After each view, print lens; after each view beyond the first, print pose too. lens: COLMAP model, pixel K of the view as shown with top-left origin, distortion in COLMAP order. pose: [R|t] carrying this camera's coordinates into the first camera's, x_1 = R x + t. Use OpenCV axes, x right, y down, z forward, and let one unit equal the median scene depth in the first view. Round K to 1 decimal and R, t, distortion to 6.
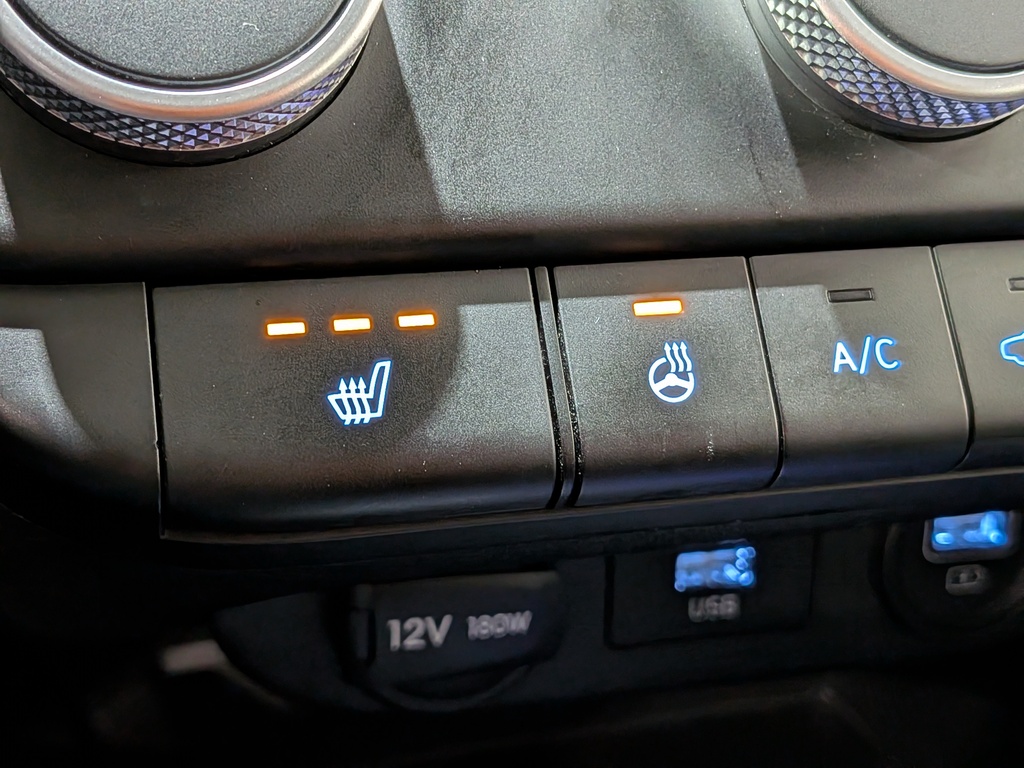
lens RADIAL K [[1535.6, 0, 506.0], [0, 1535.6, 384.4], [0, 0, 1]] dist [0.039428, 0.000000]
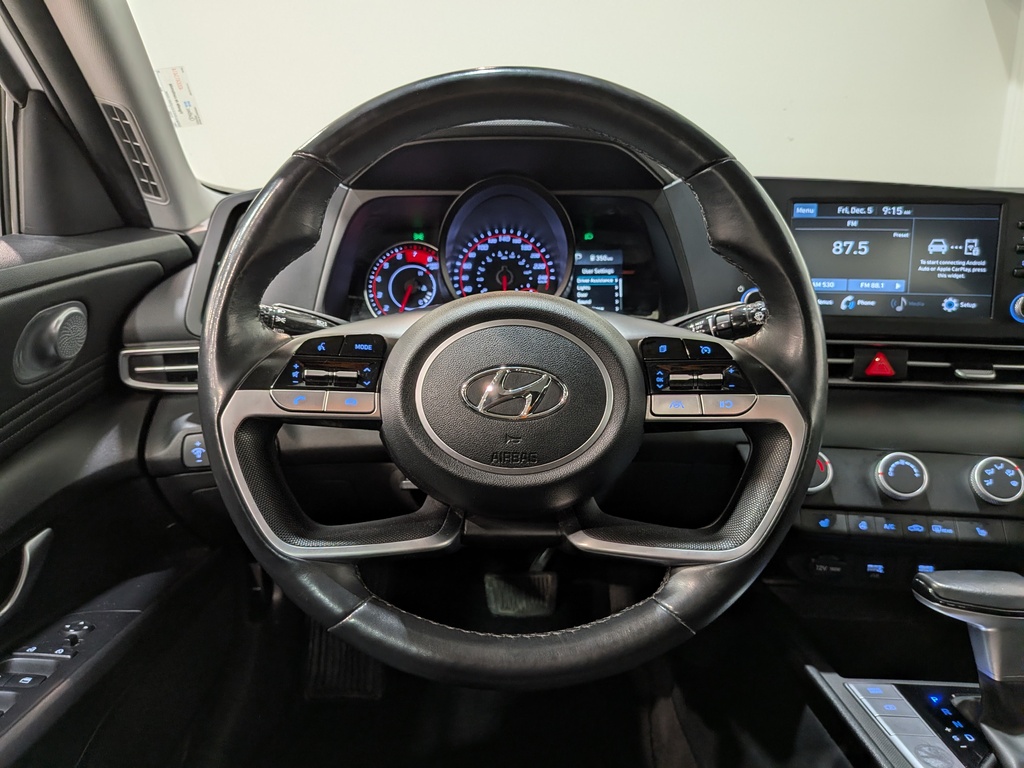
lens RADIAL K [[754.2, 0, 498.1], [0, 754.2, 388.2], [0, 0, 1]] dist [0.063368, -0.115837]
pose [[0.921492, 0.049354, -0.385249, -0.161471], [-0.134914, 0.970804, -0.198338, 0.351142], [0.364212, 0.234743, 0.901247, -3.583535]]
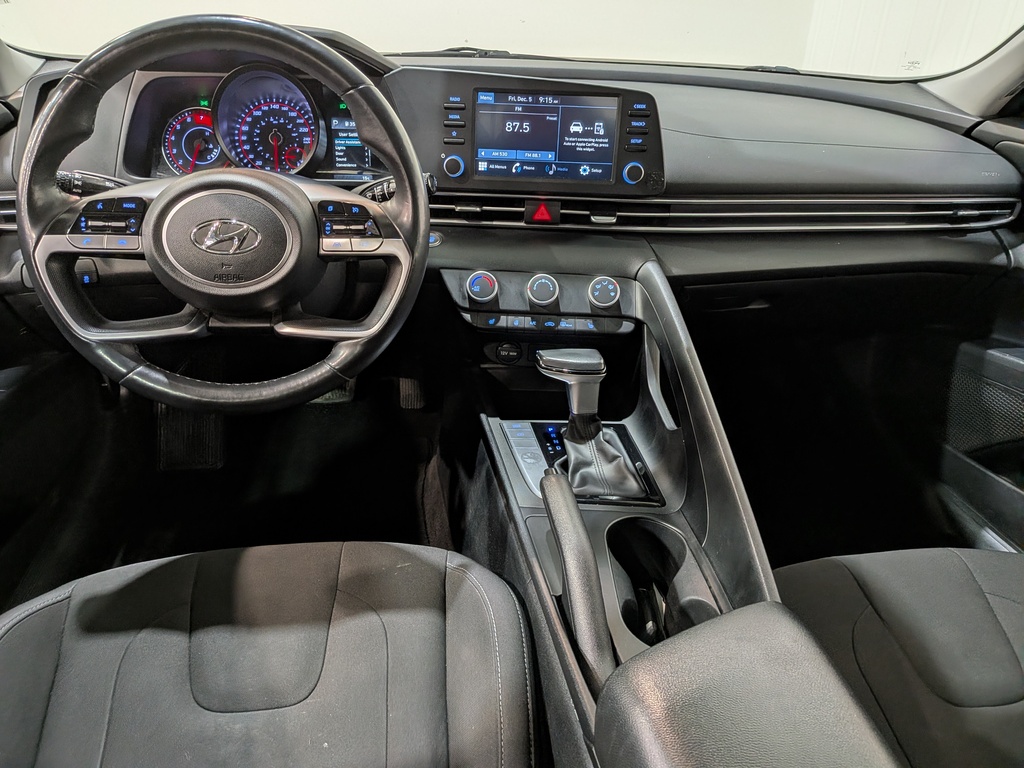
lens RADIAL K [[754.2, 0, 502.7], [0, 754.2, 374.7], [0, 0, 1]] dist [0.063368, -0.115837]
pose [[0.966212, 0.105831, -0.235019, 1.474889], [-0.110519, 0.993851, -0.006828, 0.465262], [0.232851, 0.032571, 0.971967, -4.968017]]
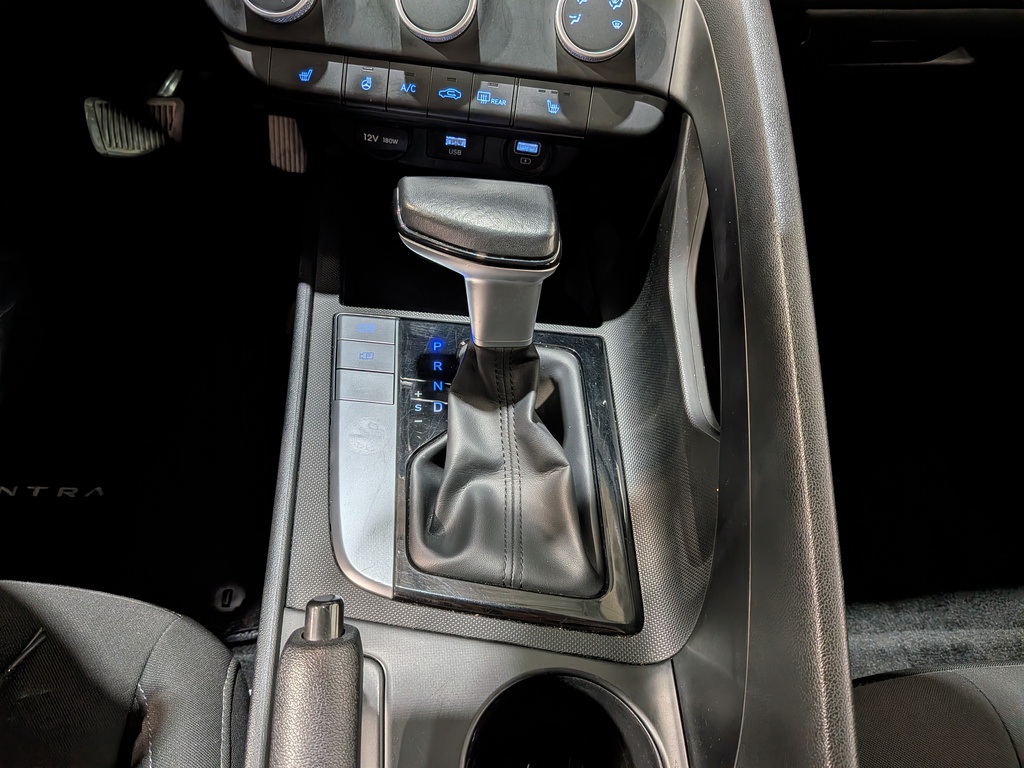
lens RADIAL K [[754.2, 0, 494.0], [0, 754.2, 384.6], [0, 0, 1]] dist [0.063368, -0.115837]
pose [[0.934950, 0.287481, -0.207901, 1.279541], [-0.181837, 0.891476, 0.414978, -0.233758], [0.304637, -0.350179, 0.885760, -1.421622]]
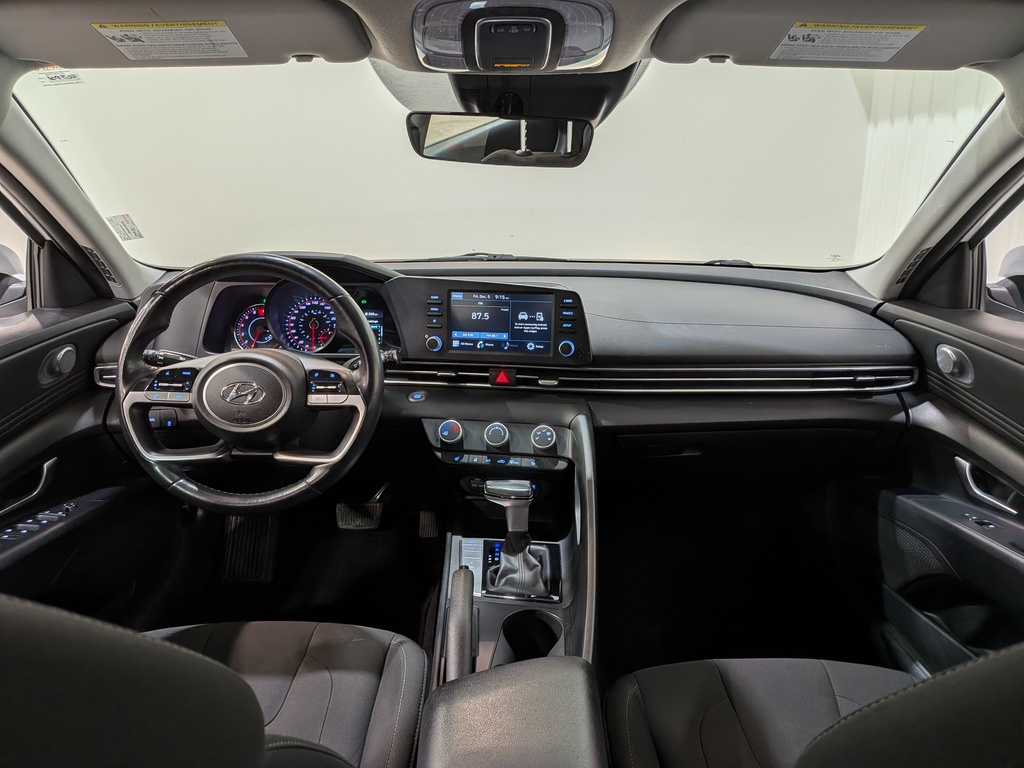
lens RADIAL K [[754.2, 0, 513.4], [0, 754.2, 386.1], [0, 0, 1]] dist [0.063368, -0.115837]
pose [[0.918642, 0.061197, -0.390323, 3.499018], [-0.142663, 0.972656, -0.183266, 0.629887], [0.368435, 0.224041, 0.902254, -6.172794]]
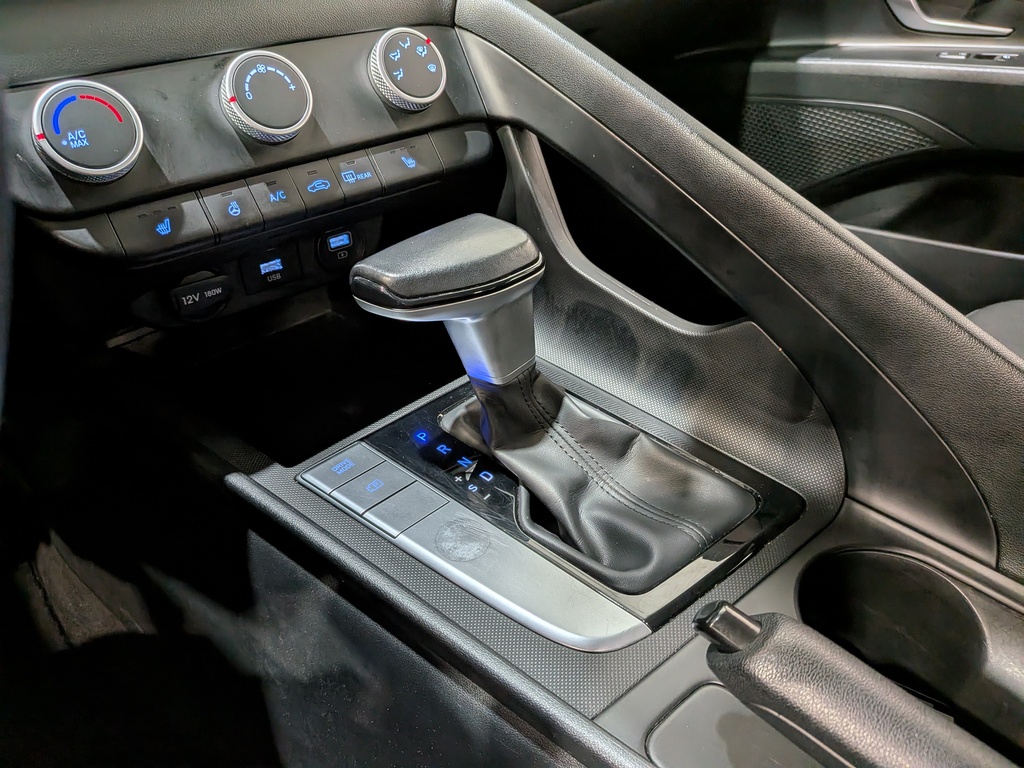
lens RADIAL K [[754.2, 0, 500.2], [0, 754.2, 372.6], [0, 0, 1]] dist [0.063368, -0.115837]
pose [[0.900944, -0.281380, 0.330340, -0.058576], [0.212865, 0.949960, 0.228612, 0.102021], [-0.378137, -0.135649, 0.915757, -1.353641]]
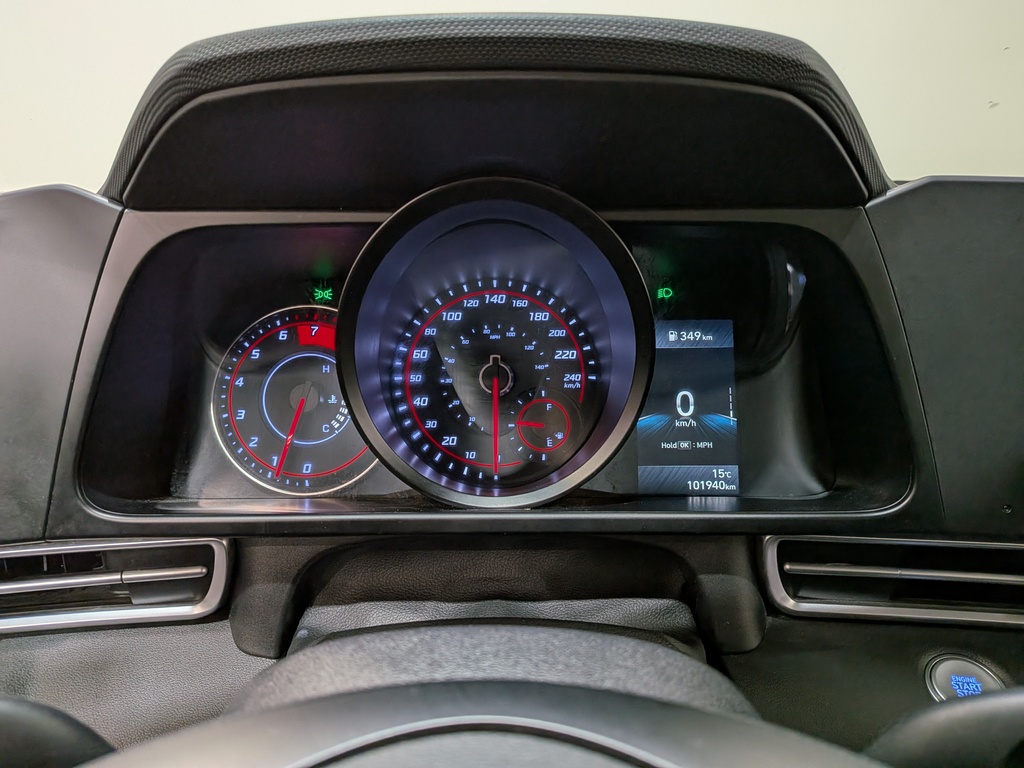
lens RADIAL K [[754.2, 0, 495.4], [0, 754.2, 379.5], [0, 0, 1]] dist [0.063368, -0.115837]
pose [[0.918615, 0.056959, -0.391027, -1.101265], [-0.137042, 0.974063, -0.180057, -0.884870], [0.370629, 0.218991, 0.902595, -1.500790]]
